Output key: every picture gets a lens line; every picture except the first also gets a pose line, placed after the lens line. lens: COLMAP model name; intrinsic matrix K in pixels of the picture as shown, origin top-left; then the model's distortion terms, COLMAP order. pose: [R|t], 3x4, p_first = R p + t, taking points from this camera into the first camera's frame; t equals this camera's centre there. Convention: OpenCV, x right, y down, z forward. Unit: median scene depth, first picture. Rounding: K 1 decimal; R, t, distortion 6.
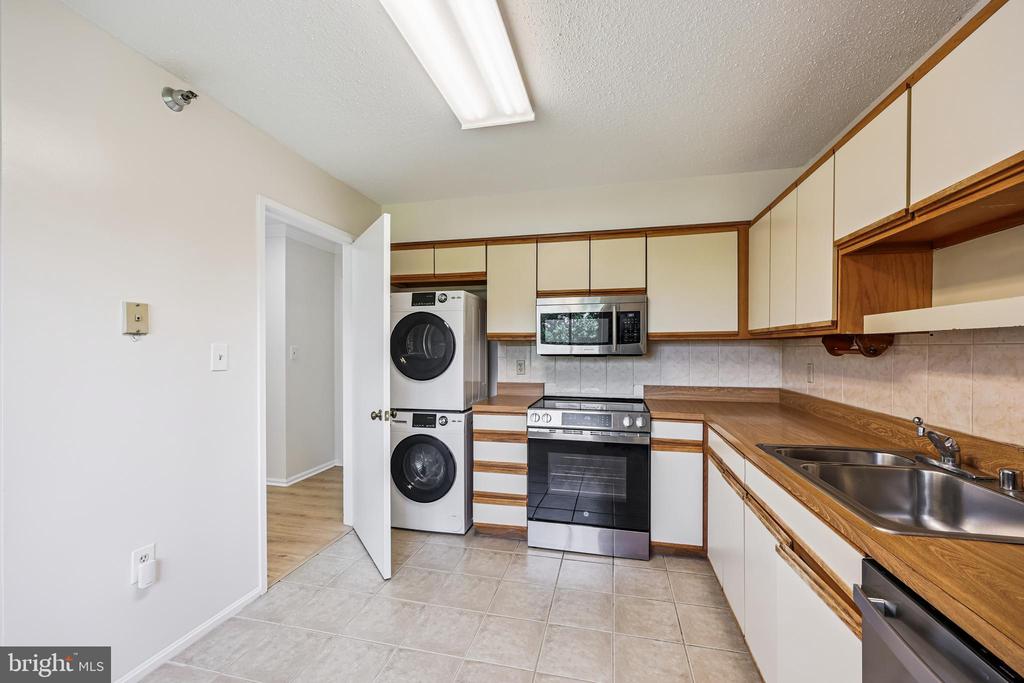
lens RADIAL K [[409.1, 0, 515.7], [0, 409.1, 349.2], [0, 0, 1]] dist [-0.000628, 0.000015]
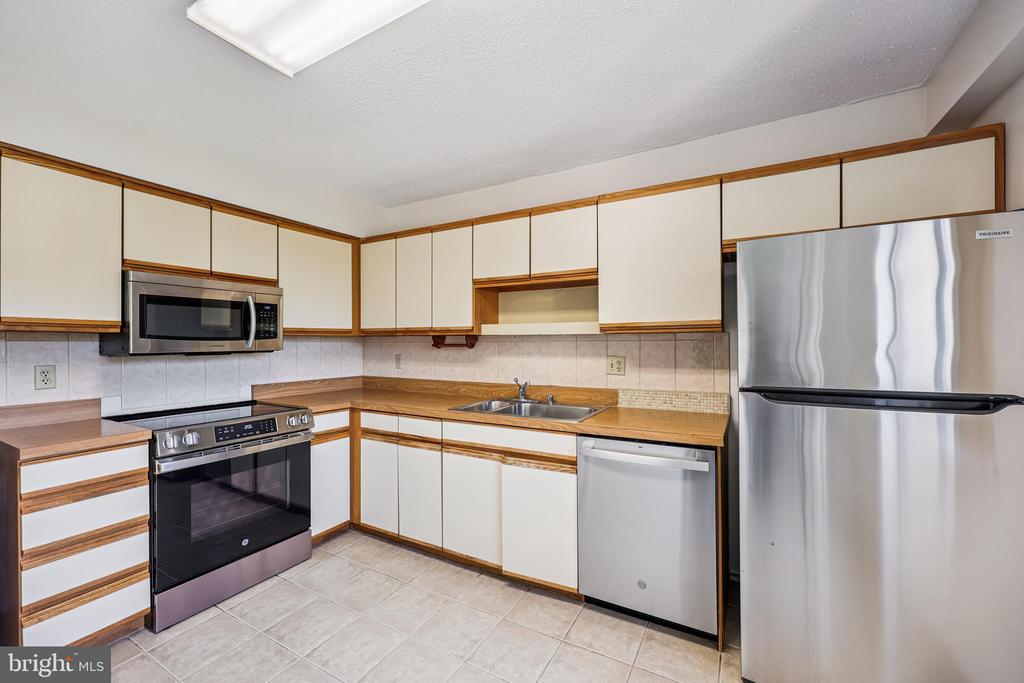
lens RADIAL K [[413.9, 0, 512.0], [0, 413.9, 341.5], [0, 0, 1]] dist [-0.000038, 0.000135]
pose [[0.279360, 0.002478, 0.960183, -0.472916], [0.005208, 0.999978, -0.004096, -0.001254], [-0.960172, 0.006145, 0.279341, 0.229469]]
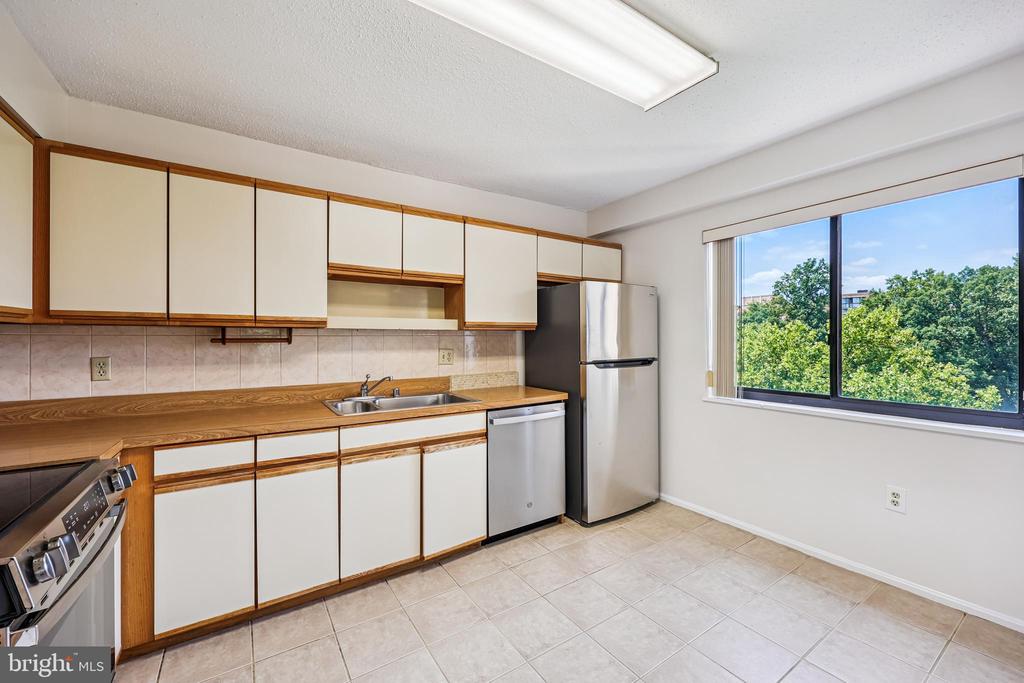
lens RADIAL K [[415.2, 0, 515.1], [0, 415.2, 338.8], [0, 0, 1]] dist [0.000239, 0.000026]
pose [[-0.730620, 0.002078, 0.682781, -0.406139], [0.004437, 0.999989, 0.001704, 0.001273], [-0.682770, 0.004275, -0.730621, 0.966287]]
